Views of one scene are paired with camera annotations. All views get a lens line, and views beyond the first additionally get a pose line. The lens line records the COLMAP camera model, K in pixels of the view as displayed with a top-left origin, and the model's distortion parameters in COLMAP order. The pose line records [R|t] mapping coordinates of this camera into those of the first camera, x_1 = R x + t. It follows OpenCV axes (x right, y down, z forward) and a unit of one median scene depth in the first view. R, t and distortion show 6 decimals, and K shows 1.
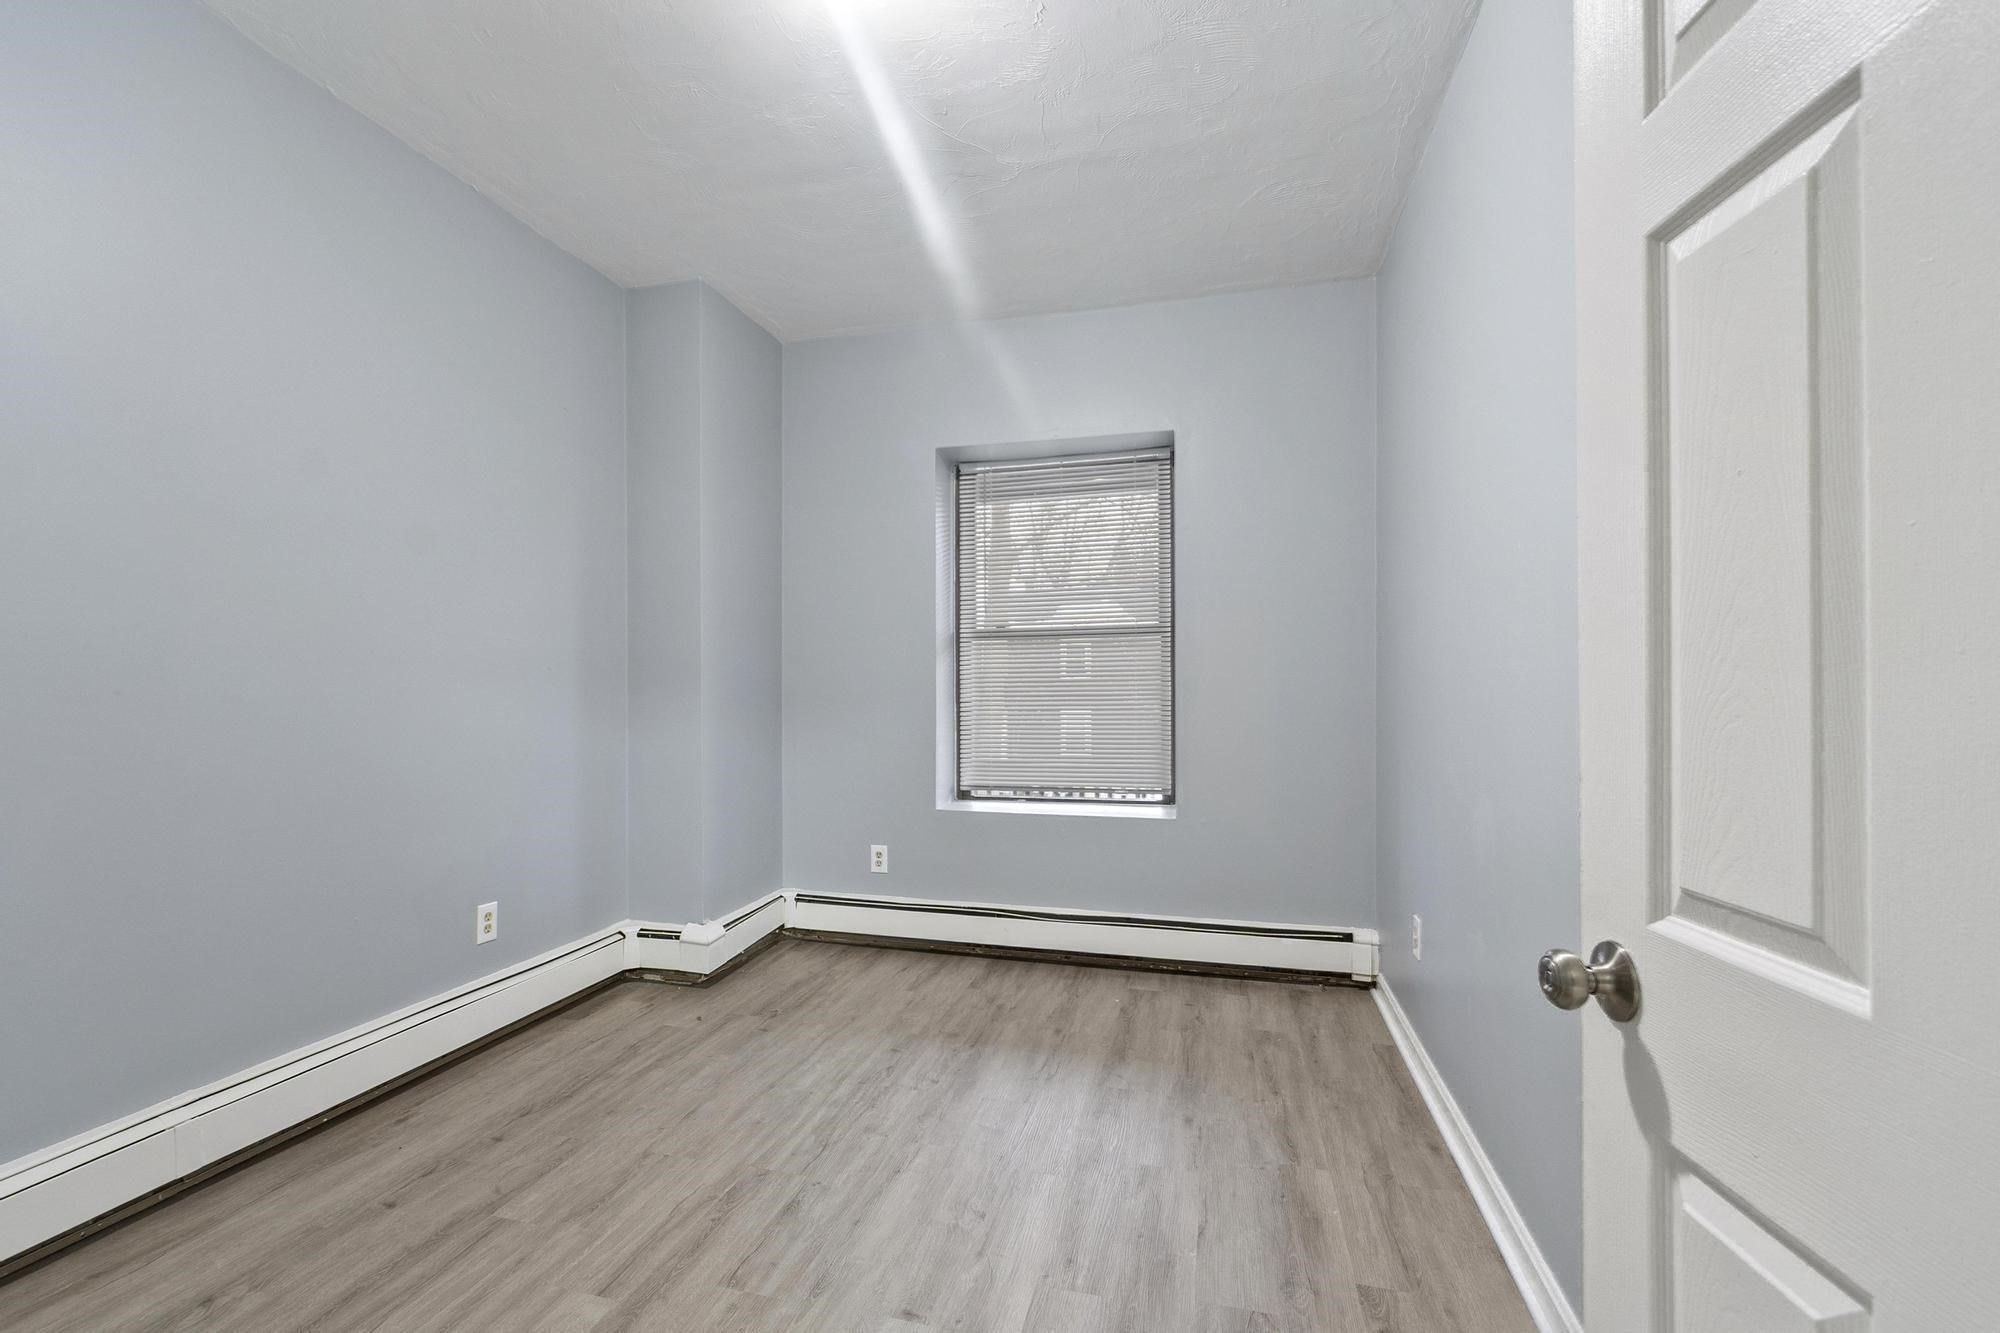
lens RADIAL K [[858.3, 0, 999.1], [0, 858.3, 667.4], [0, 0, 1]] dist [0.001004, -0.000073]
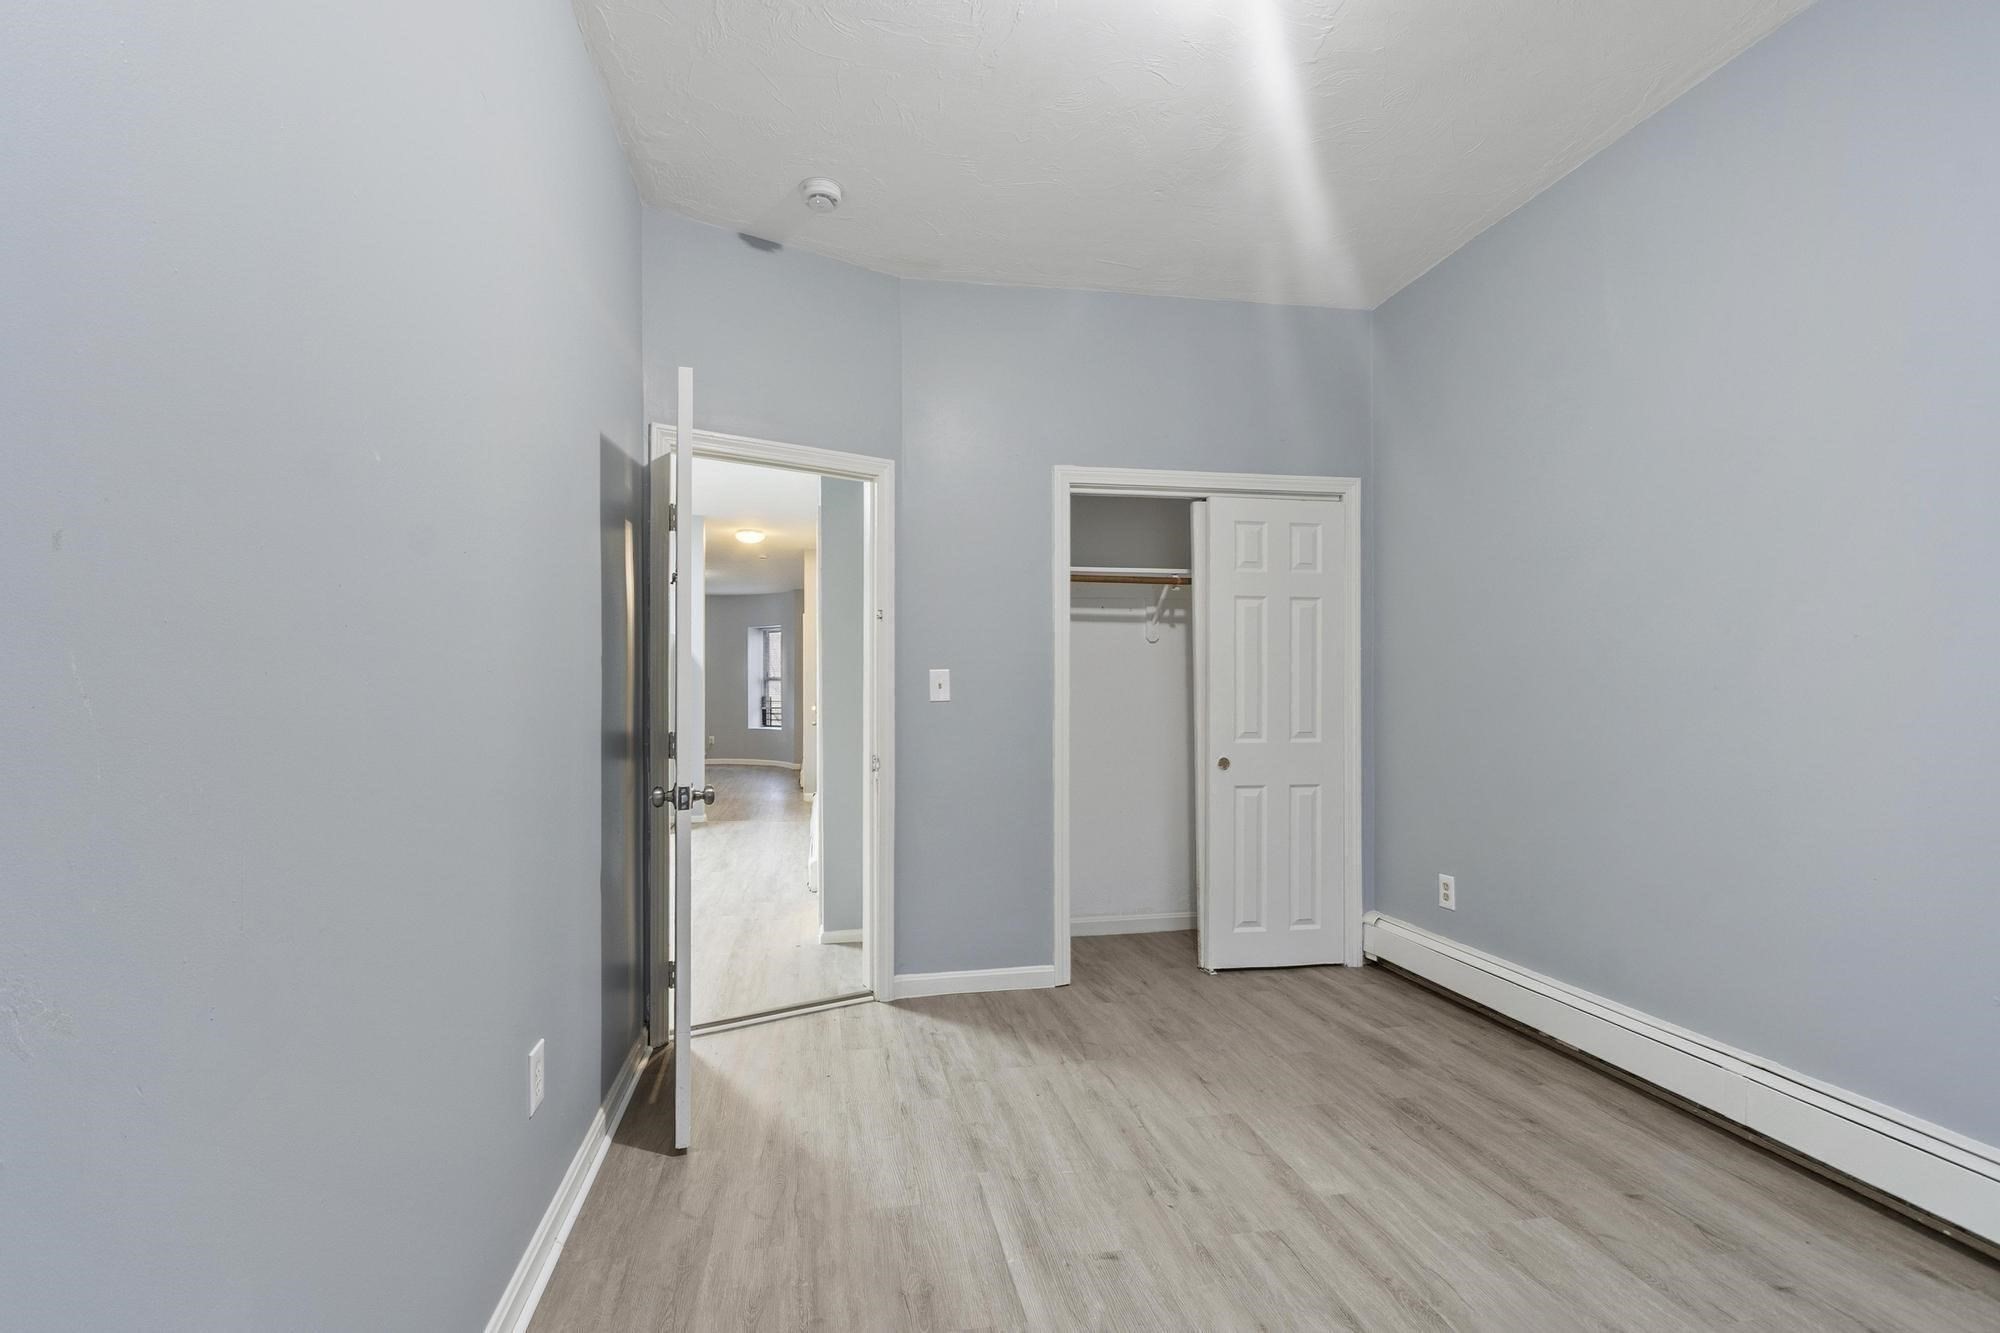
lens RADIAL K [[858.3, 0, 1000.9], [0, 858.3, 680.5], [0, 0, 1]] dist [0.001004, -0.000073]
pose [[-0.884348, -0.000596, -0.466827, 0.484256], [0.012665, 0.999601, -0.025267, 0.030340], [0.466656, -0.028257, -0.883988, 1.739988]]
